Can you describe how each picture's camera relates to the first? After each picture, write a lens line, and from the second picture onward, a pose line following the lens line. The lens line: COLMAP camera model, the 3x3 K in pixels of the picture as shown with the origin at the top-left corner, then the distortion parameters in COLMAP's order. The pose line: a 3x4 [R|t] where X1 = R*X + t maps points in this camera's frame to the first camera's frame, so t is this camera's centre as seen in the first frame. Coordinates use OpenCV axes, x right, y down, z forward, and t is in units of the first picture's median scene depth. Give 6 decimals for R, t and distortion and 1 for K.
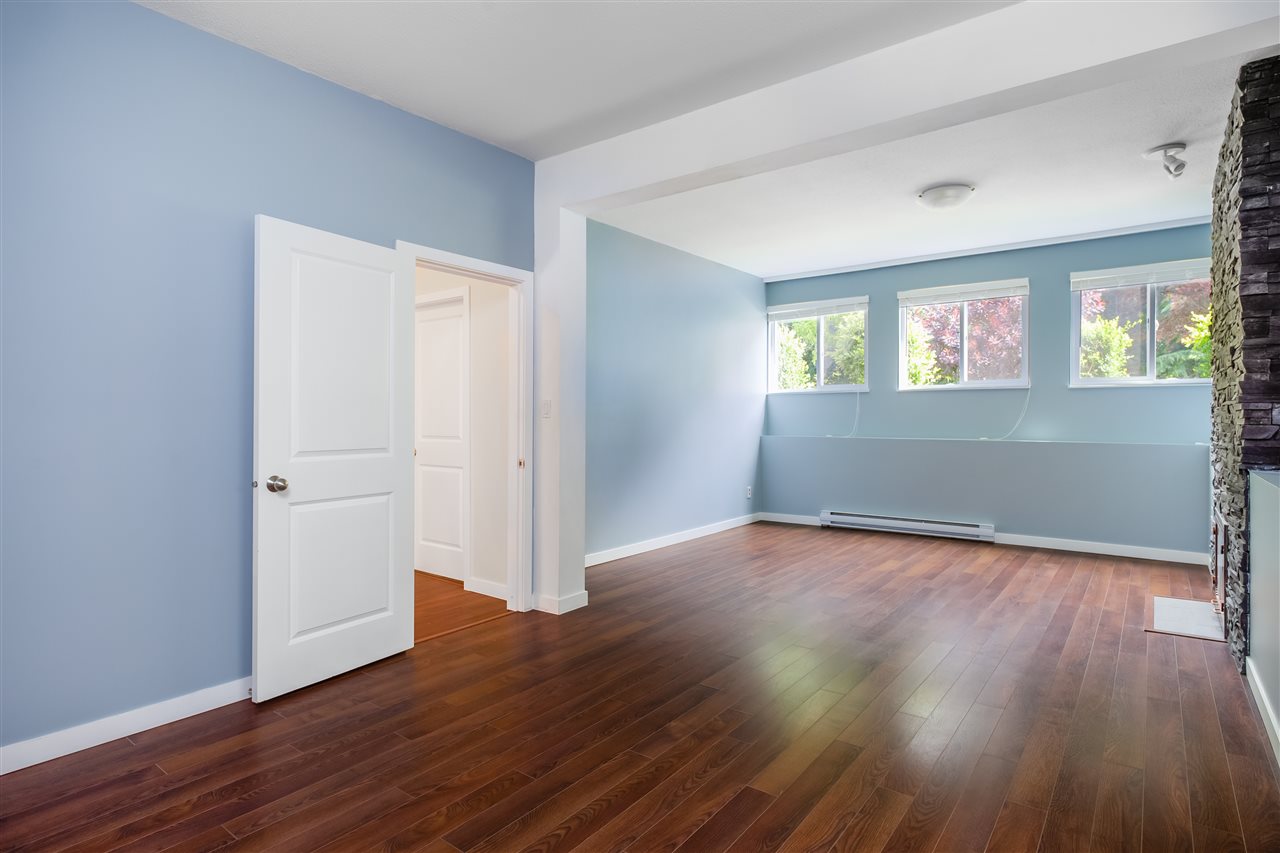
lens RADIAL K [[670.4, 0, 639.7], [0, 670.4, 421.7], [0, 0, 1]] dist [-0.000536, -0.000246]
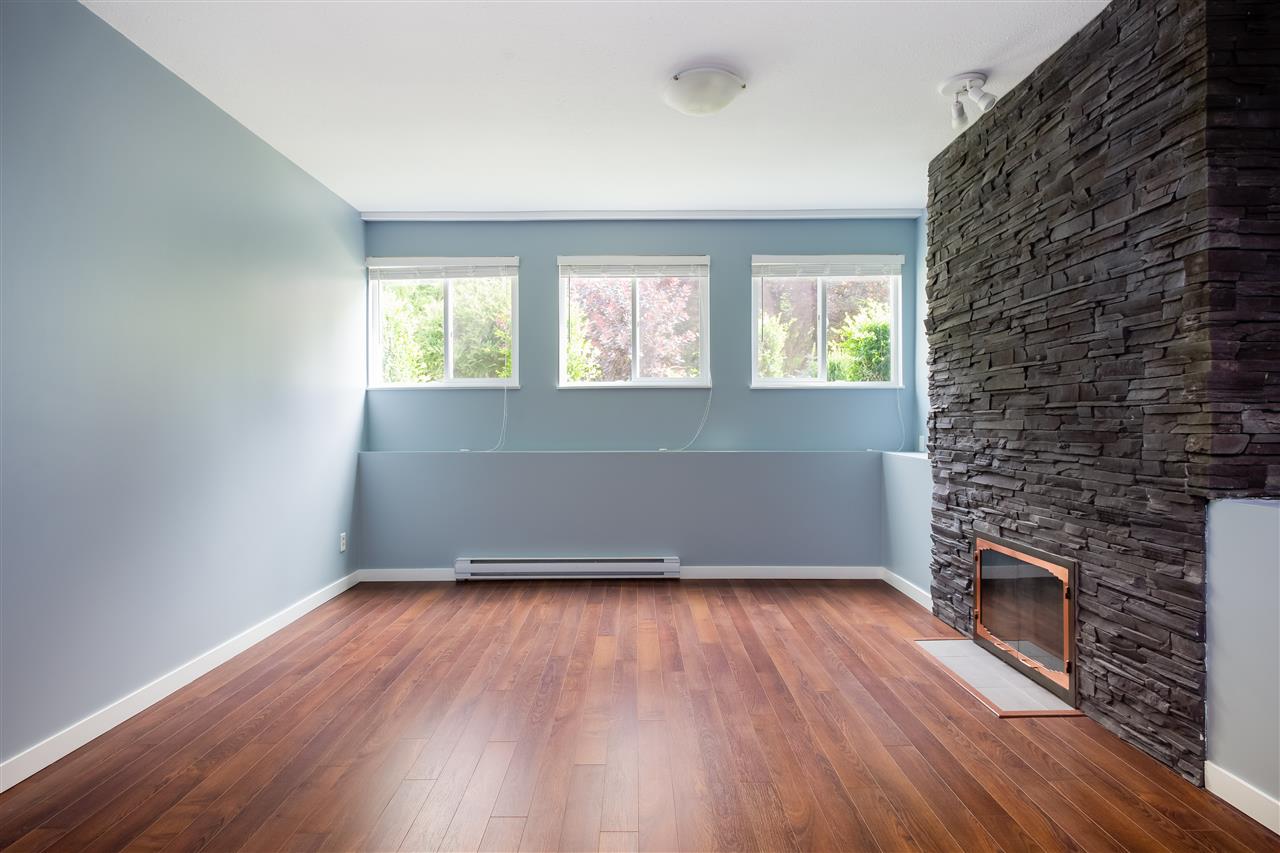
lens RADIAL K [[670.4, 0, 630.8], [0, 670.4, 422.4], [0, 0, 1]] dist [-0.000536, -0.000246]
pose [[0.798276, -0.002596, 0.602286, -0.001148], [0.006775, 0.999966, -0.004670, -0.003756], [-0.602253, 0.007808, 0.798267, 0.369870]]
